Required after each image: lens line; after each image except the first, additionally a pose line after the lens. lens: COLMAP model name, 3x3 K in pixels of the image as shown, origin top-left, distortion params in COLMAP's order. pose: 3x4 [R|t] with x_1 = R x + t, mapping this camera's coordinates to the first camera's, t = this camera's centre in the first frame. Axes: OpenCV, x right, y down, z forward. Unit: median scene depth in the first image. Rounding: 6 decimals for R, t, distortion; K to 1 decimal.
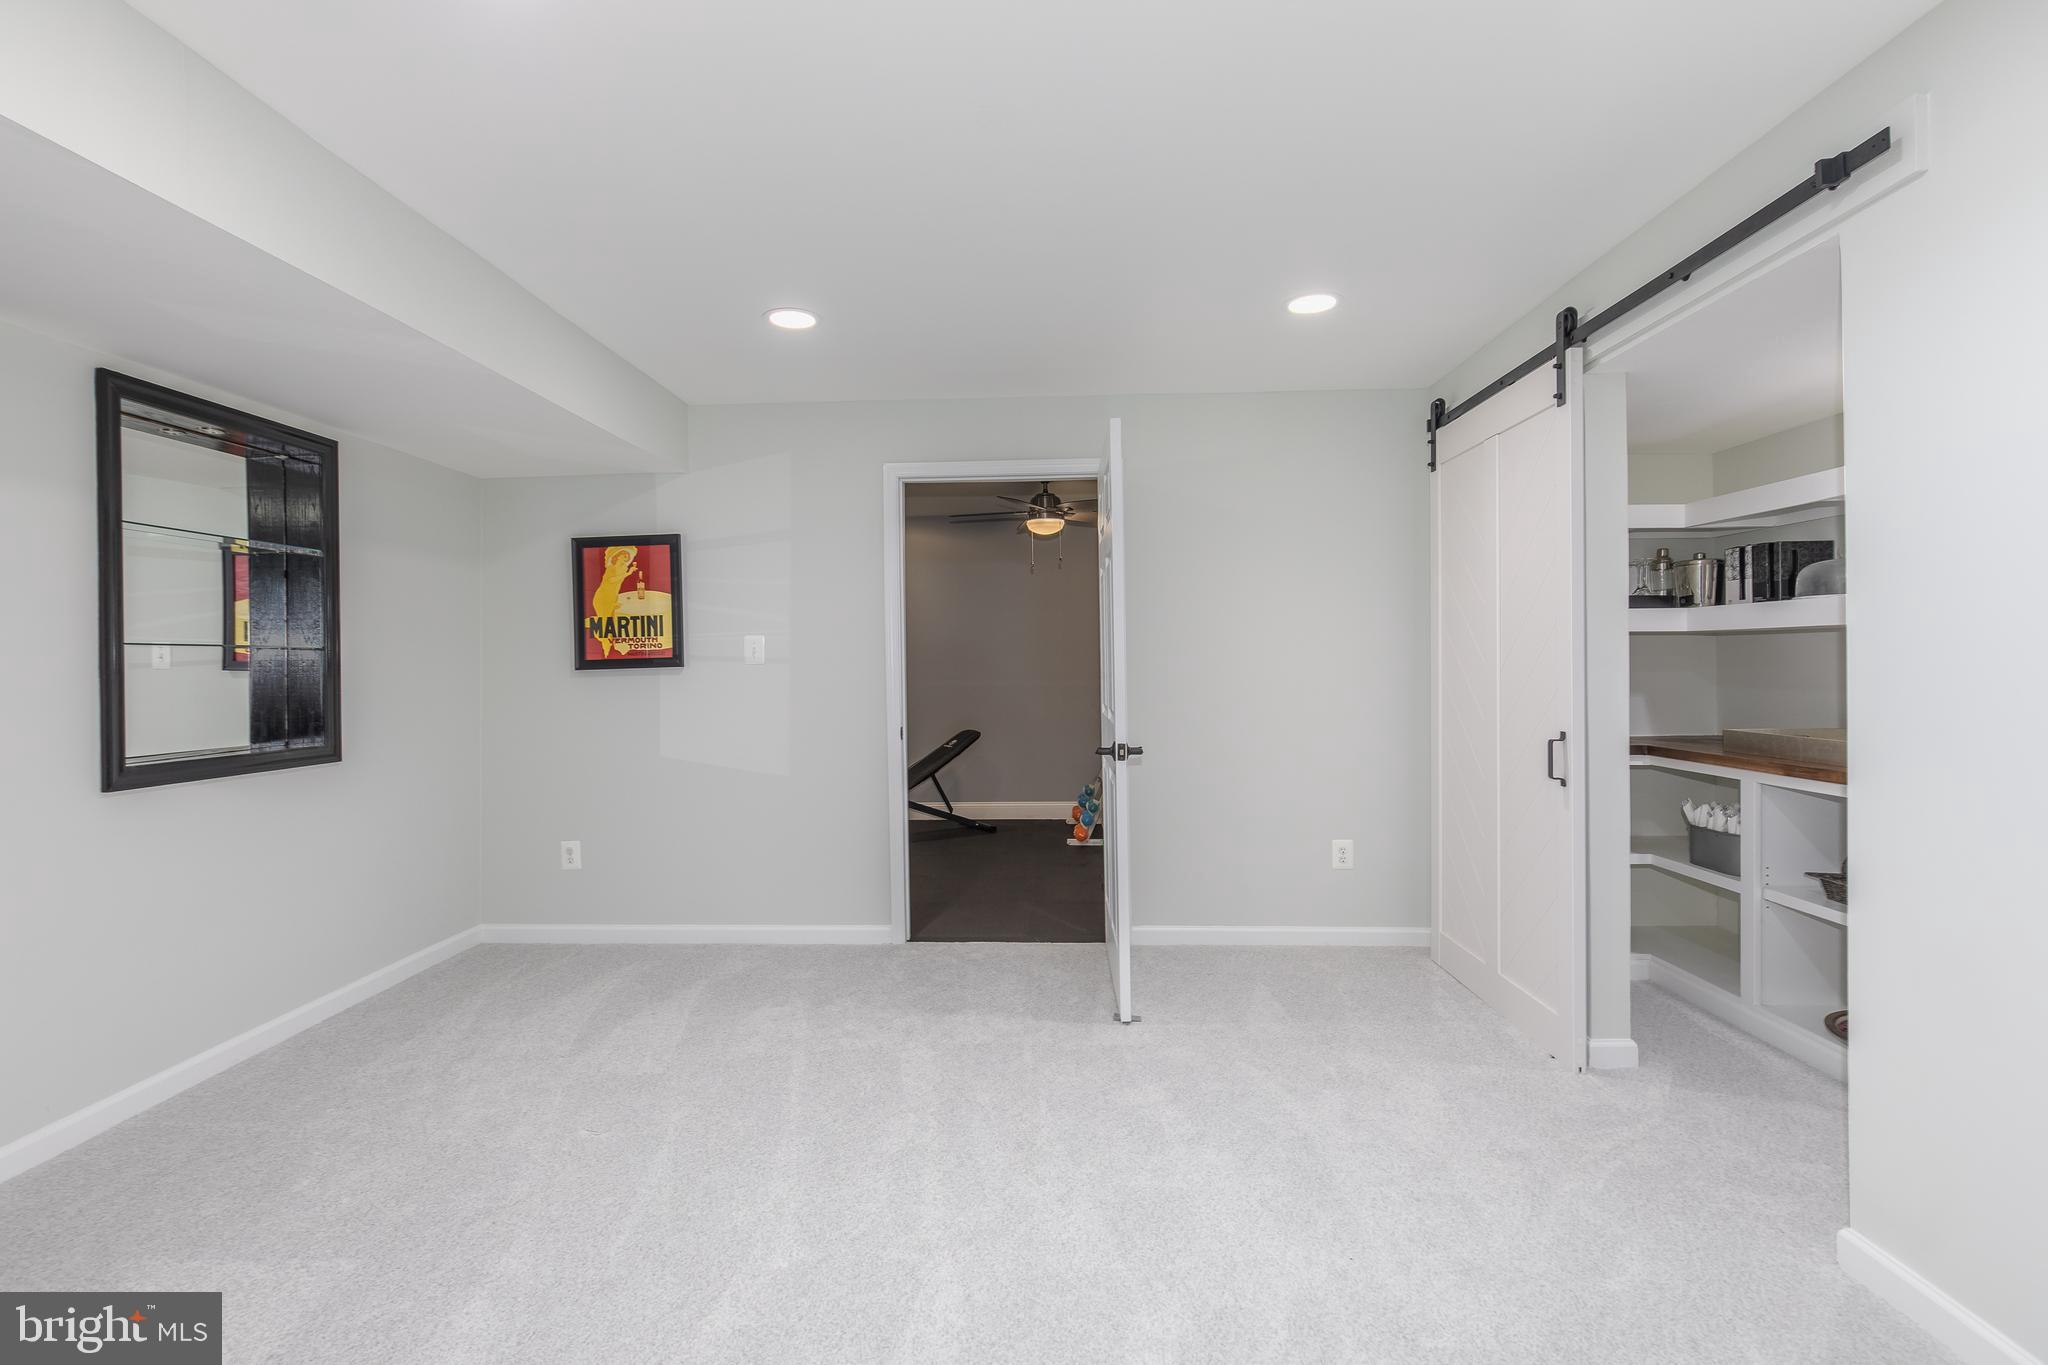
lens RADIAL K [[942.8, 0, 1011.0], [0, 942.8, 659.2], [0, 0, 1]] dist [0.000061, 0.000195]
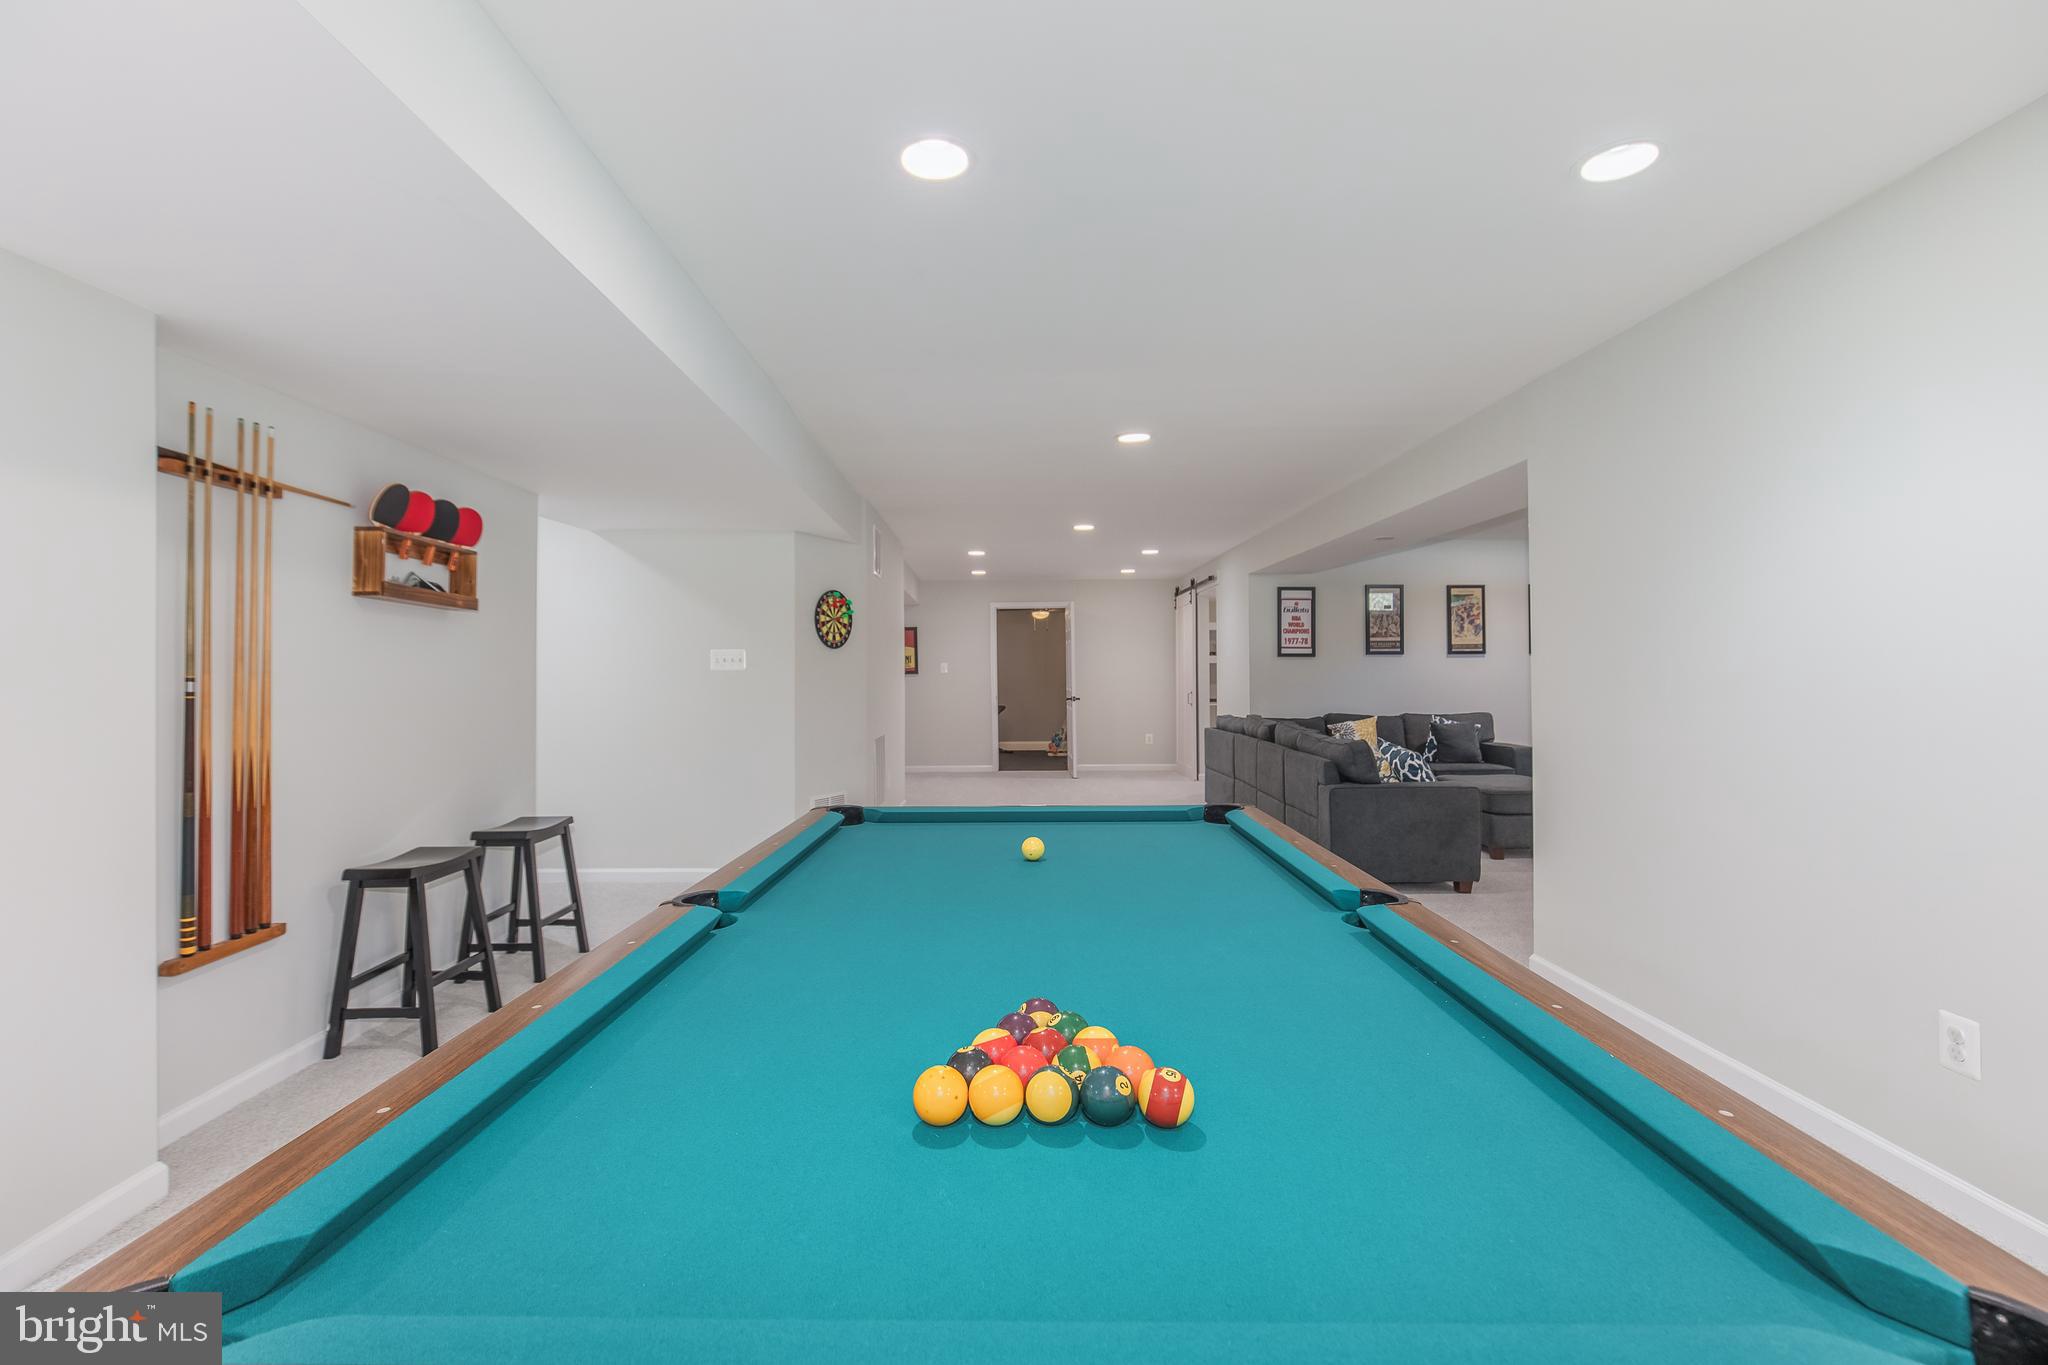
lens RADIAL K [[942.8, 0, 1011.0], [0, 942.8, 659.2], [0, 0, 1]] dist [0.000061, 0.000195]
pose [[0.998656, 0.008784, 0.051080, -0.216606], [-0.007855, 0.999800, -0.018372, 0.012009], [-0.051231, 0.017946, 0.998526, -1.861969]]
